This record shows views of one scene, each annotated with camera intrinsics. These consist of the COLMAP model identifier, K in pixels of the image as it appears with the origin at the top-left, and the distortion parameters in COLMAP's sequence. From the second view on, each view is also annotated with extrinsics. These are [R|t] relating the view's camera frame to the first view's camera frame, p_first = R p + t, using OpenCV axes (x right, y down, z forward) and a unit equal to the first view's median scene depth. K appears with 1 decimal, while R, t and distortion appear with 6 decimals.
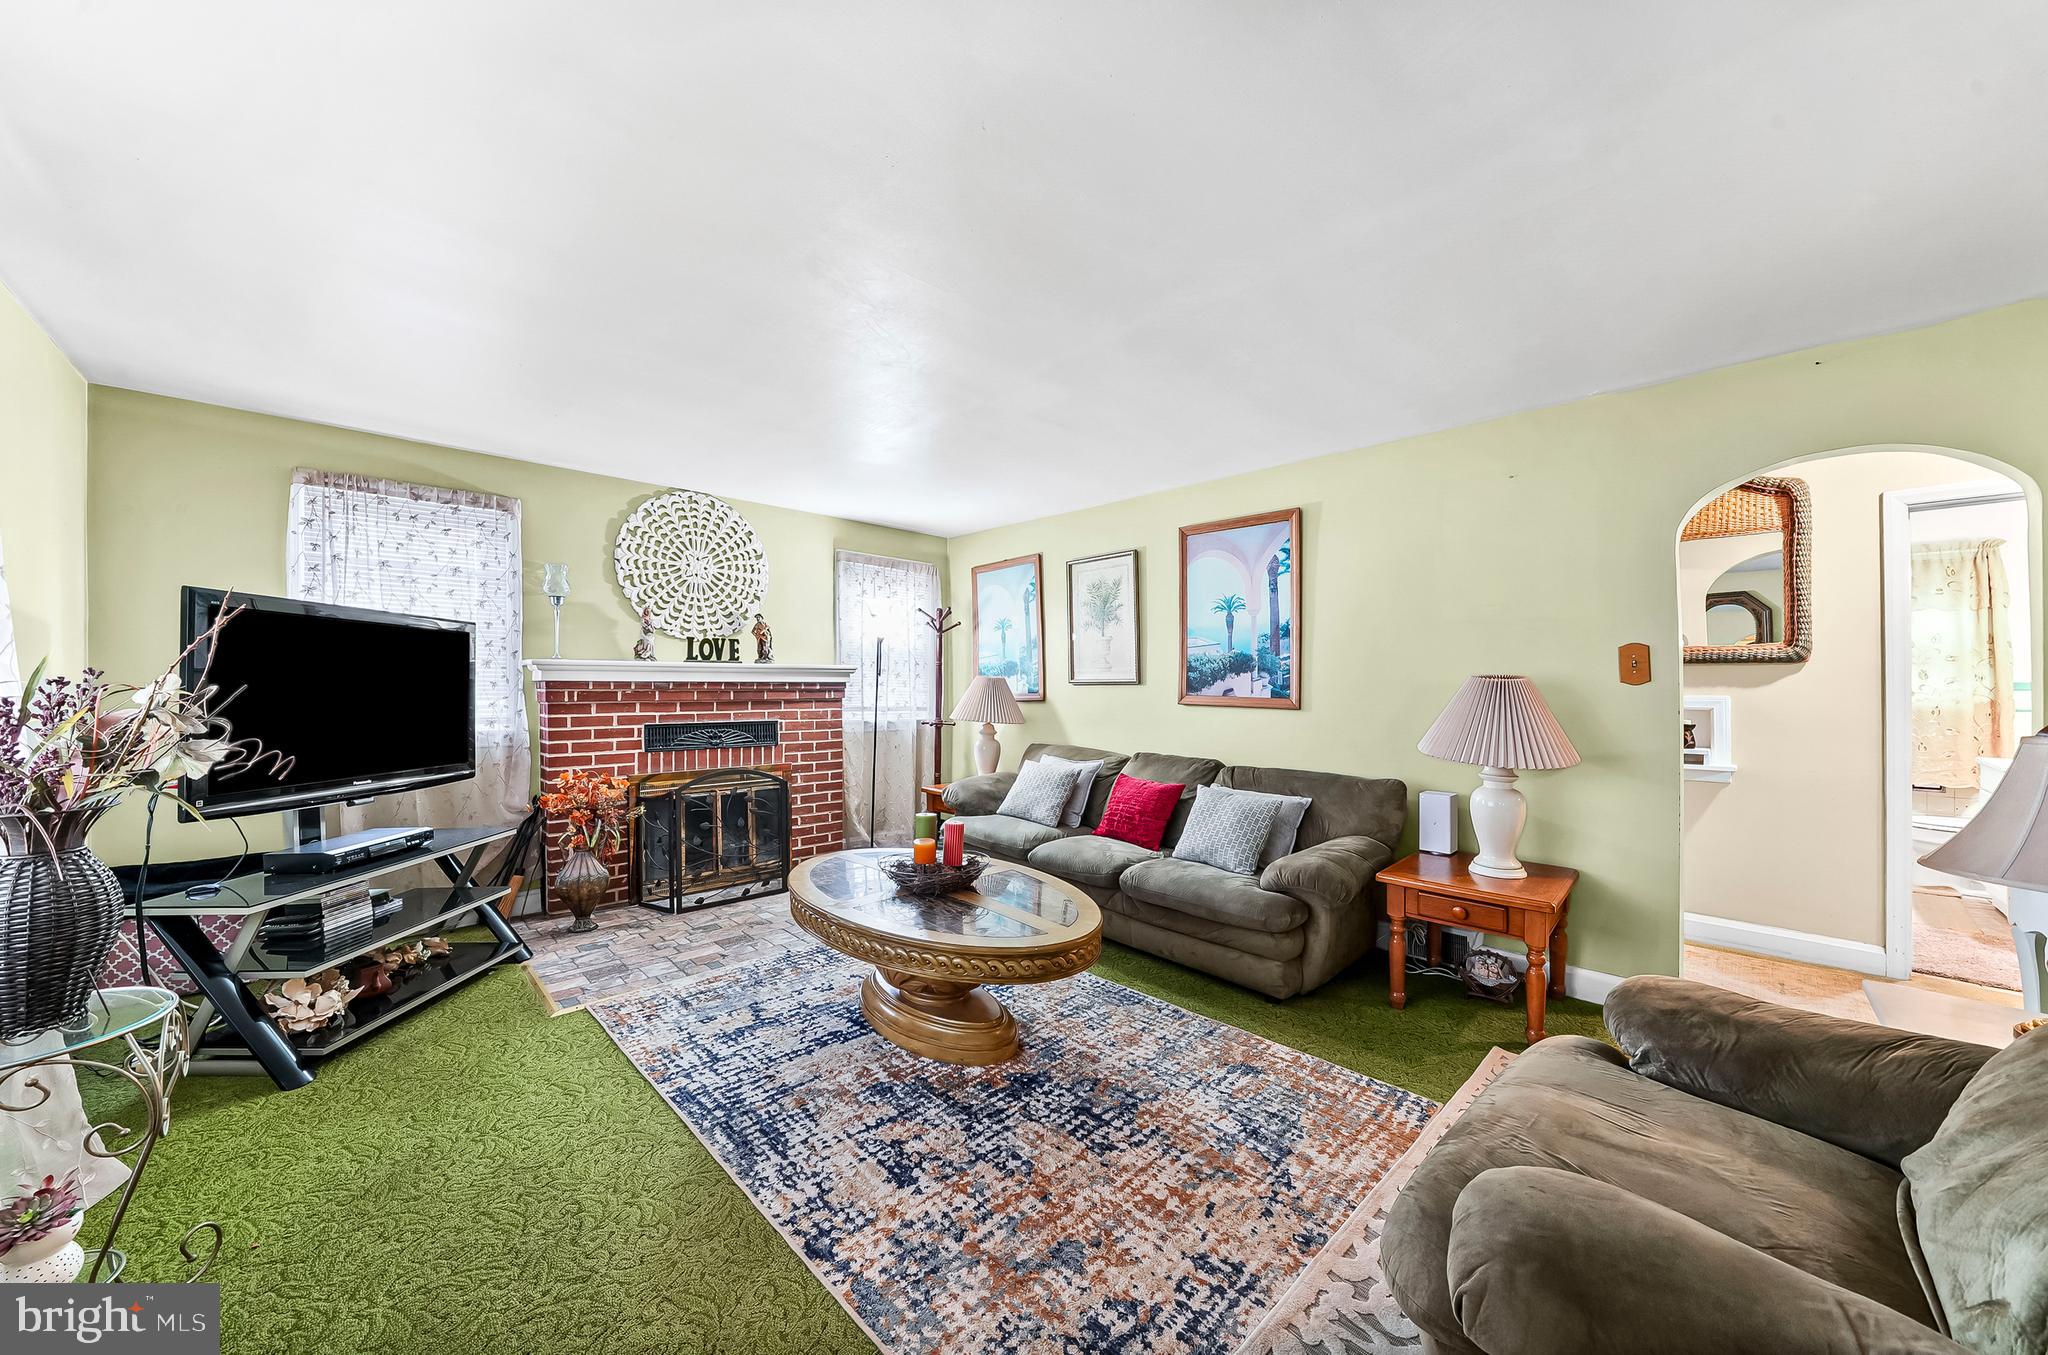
lens RADIAL K [[723.2, 0, 1025.3], [0, 723.2, 663.5], [0, 0, 1]] dist [-0.012168, 0.000033]
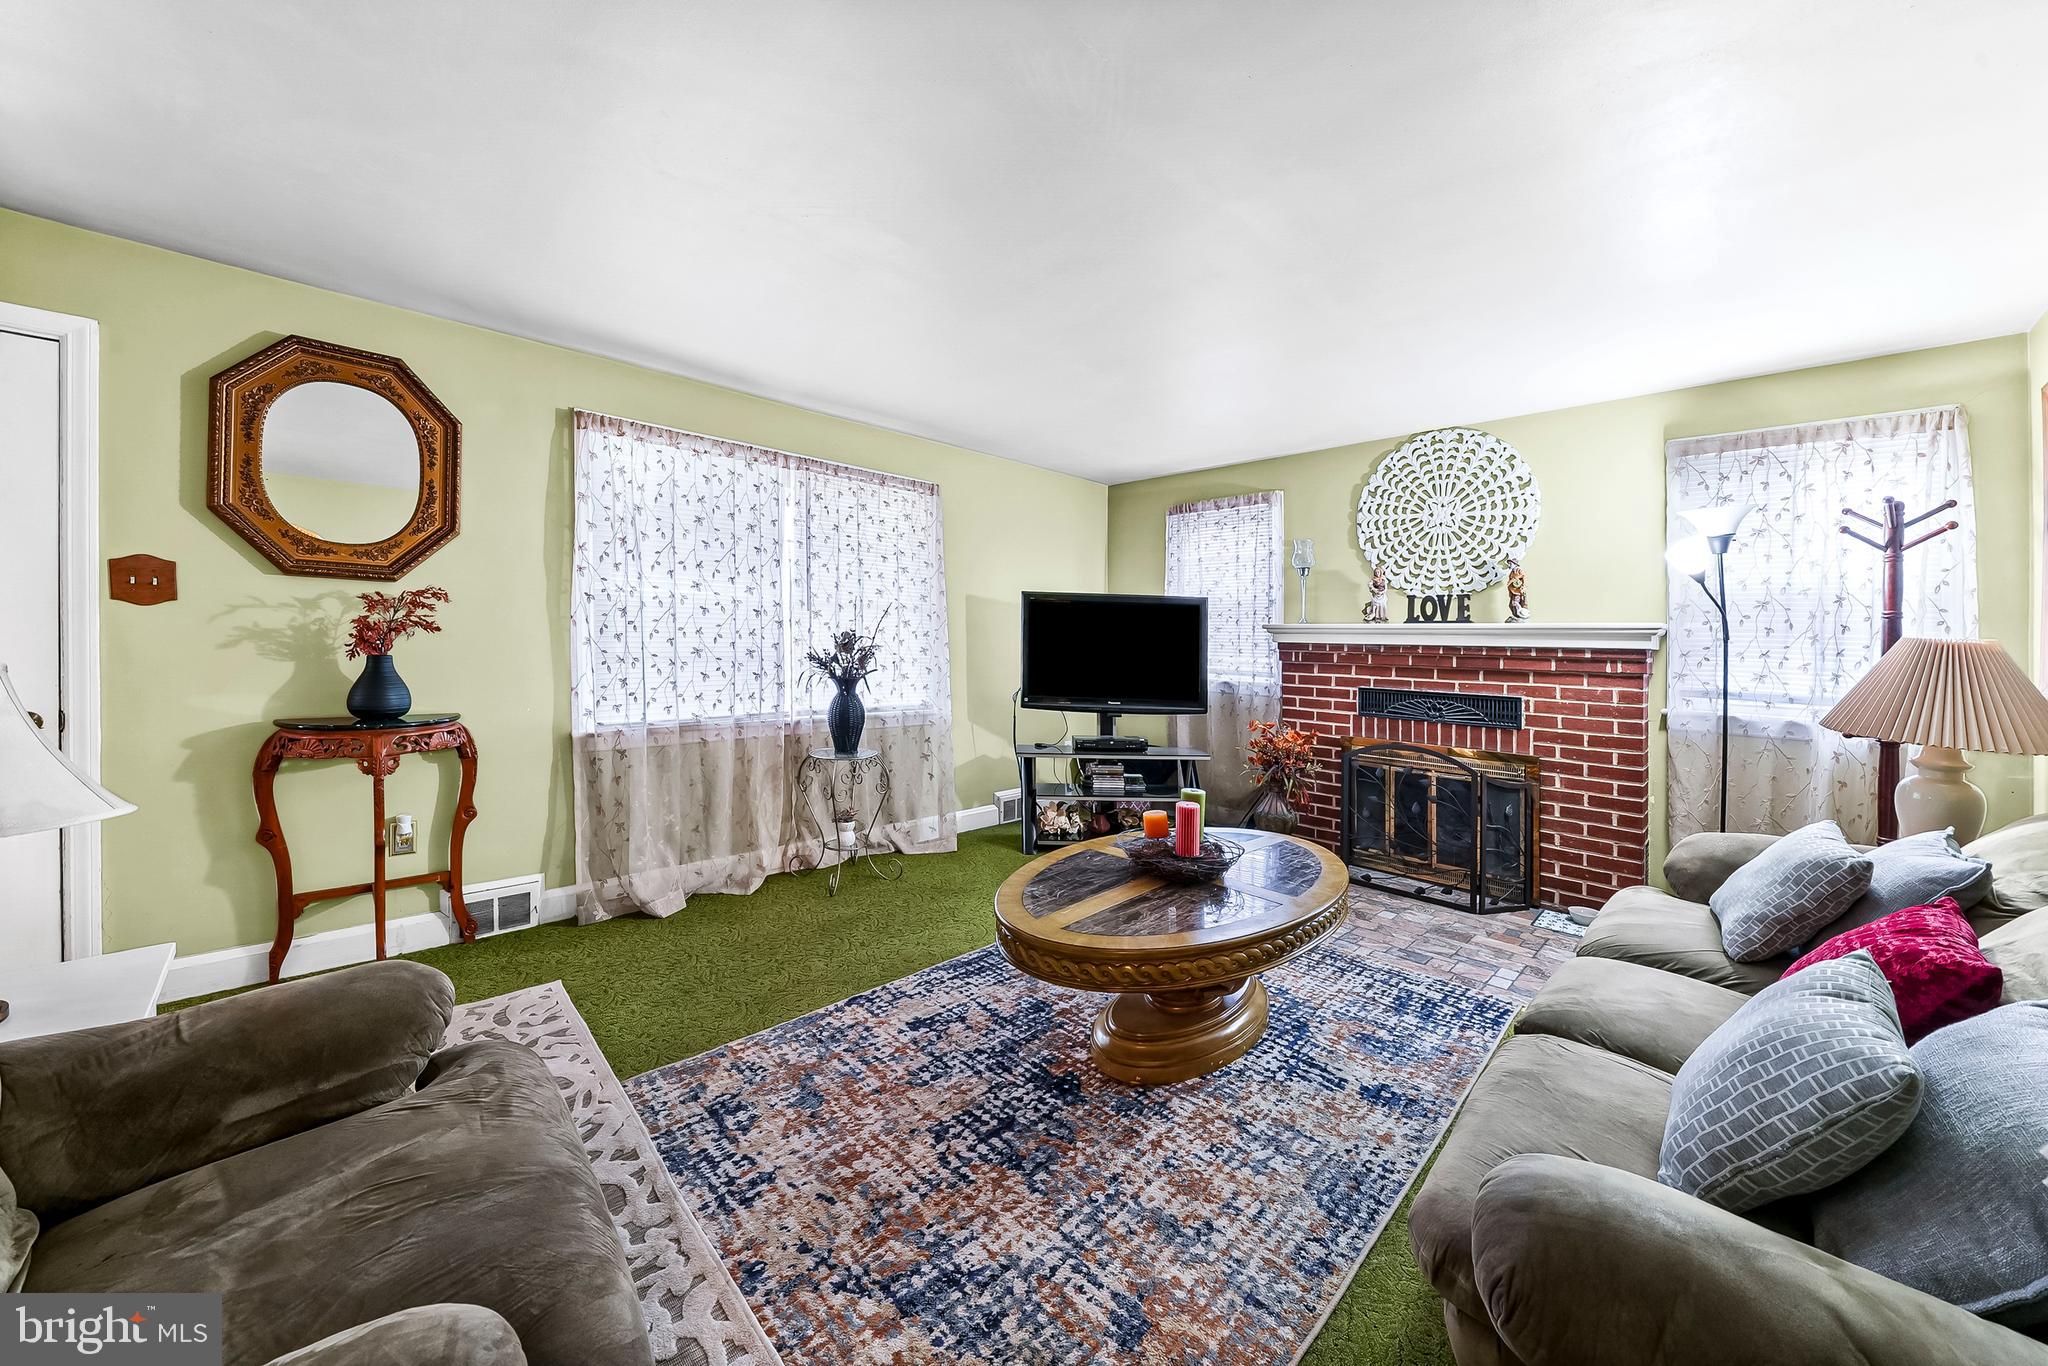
lens RADIAL K [[796.2, 0, 1051.2], [0, 796.2, 655.1], [0, 0, 1]] dist [-0.013156, 0.000028]
pose [[-0.025374, 0.012552, -0.999599, 0.613871], [0.005881, 0.999906, 0.012407, 0.025707], [0.999661, -0.005564, -0.025446, 0.644701]]
